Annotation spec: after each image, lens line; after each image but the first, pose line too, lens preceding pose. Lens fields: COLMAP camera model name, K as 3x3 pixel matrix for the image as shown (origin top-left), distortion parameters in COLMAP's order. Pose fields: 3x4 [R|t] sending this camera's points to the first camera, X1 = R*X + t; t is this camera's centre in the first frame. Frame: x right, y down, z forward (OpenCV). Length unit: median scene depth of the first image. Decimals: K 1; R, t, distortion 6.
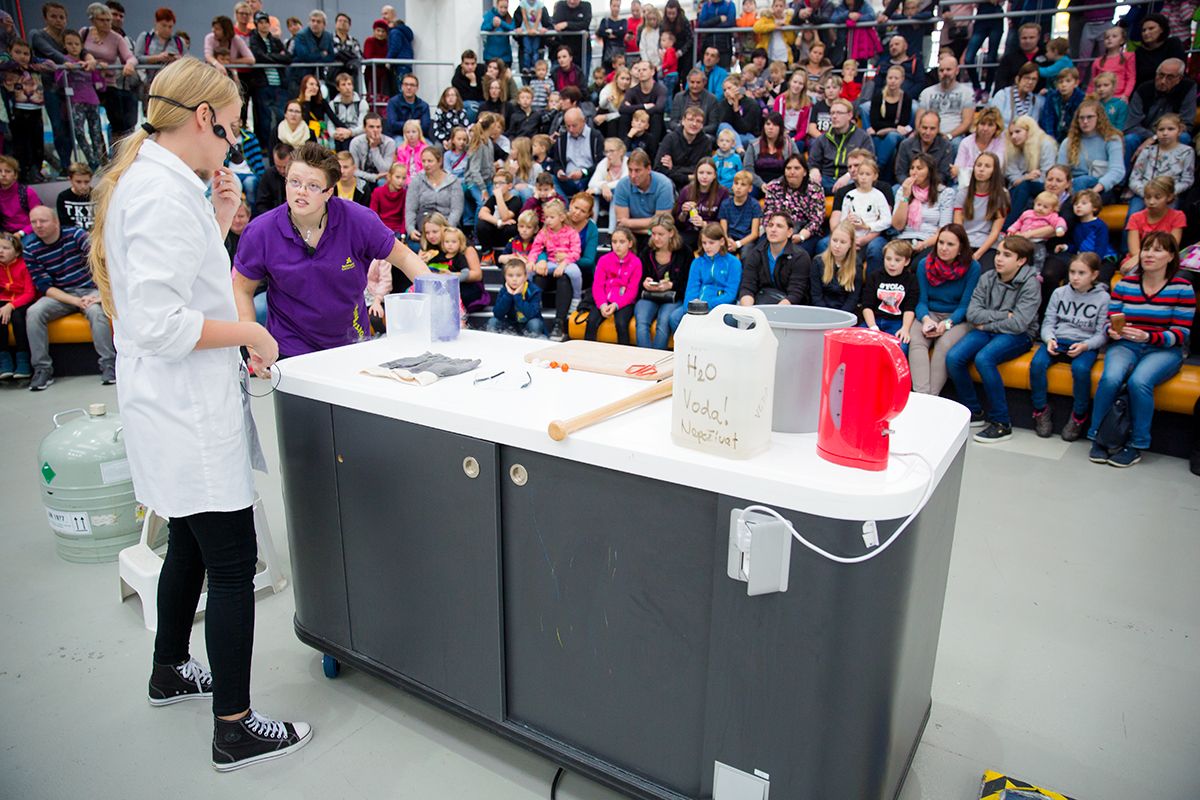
lens RADIAL K [[816.4, 0, 599.1], [0, 816.4, 401.1], [0, 0, 1]] dist [-0.061982, 0.010831]
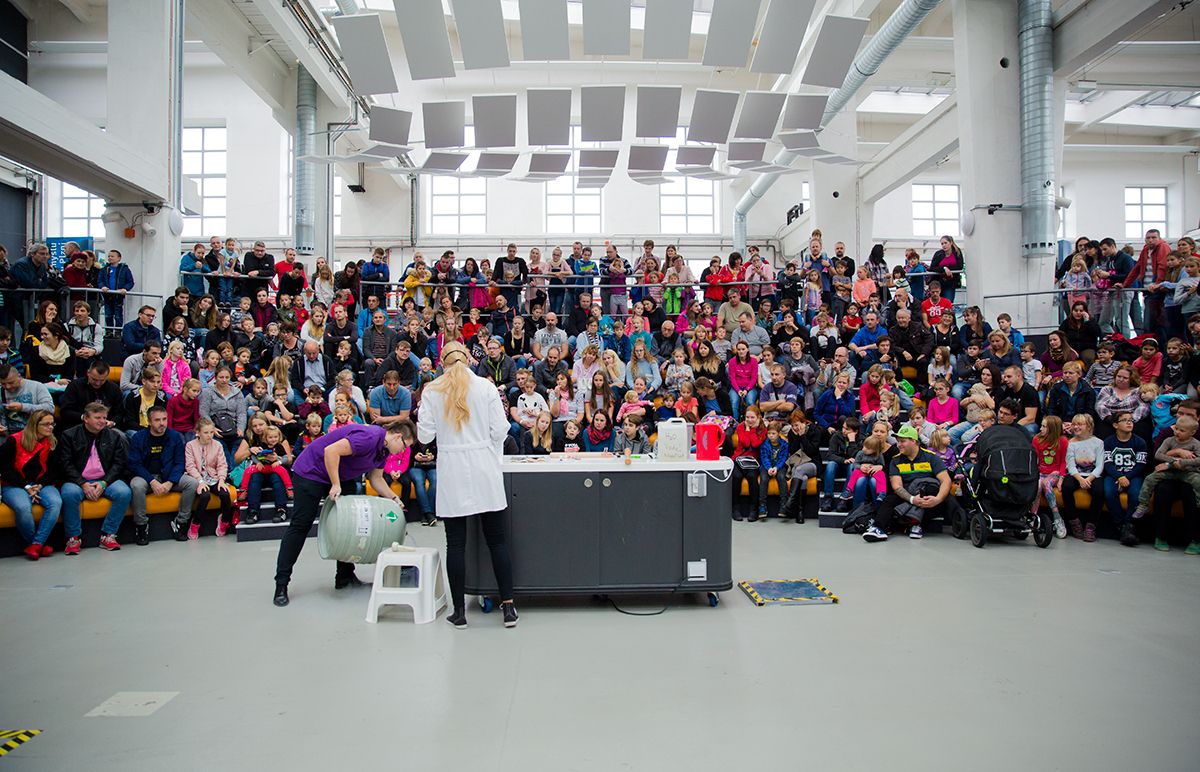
lens RADIAL K [[857.2, 0, 600.1], [0, 857.2, 385.8], [0, 0, 1]] dist [-0.003256, 0.000030]
pose [[0.817037, -0.005832, 0.576556, -0.457285], [0.163668, 0.961164, -0.222210, 0.106635], [-0.552869, 0.275918, 0.786261, -0.357283]]
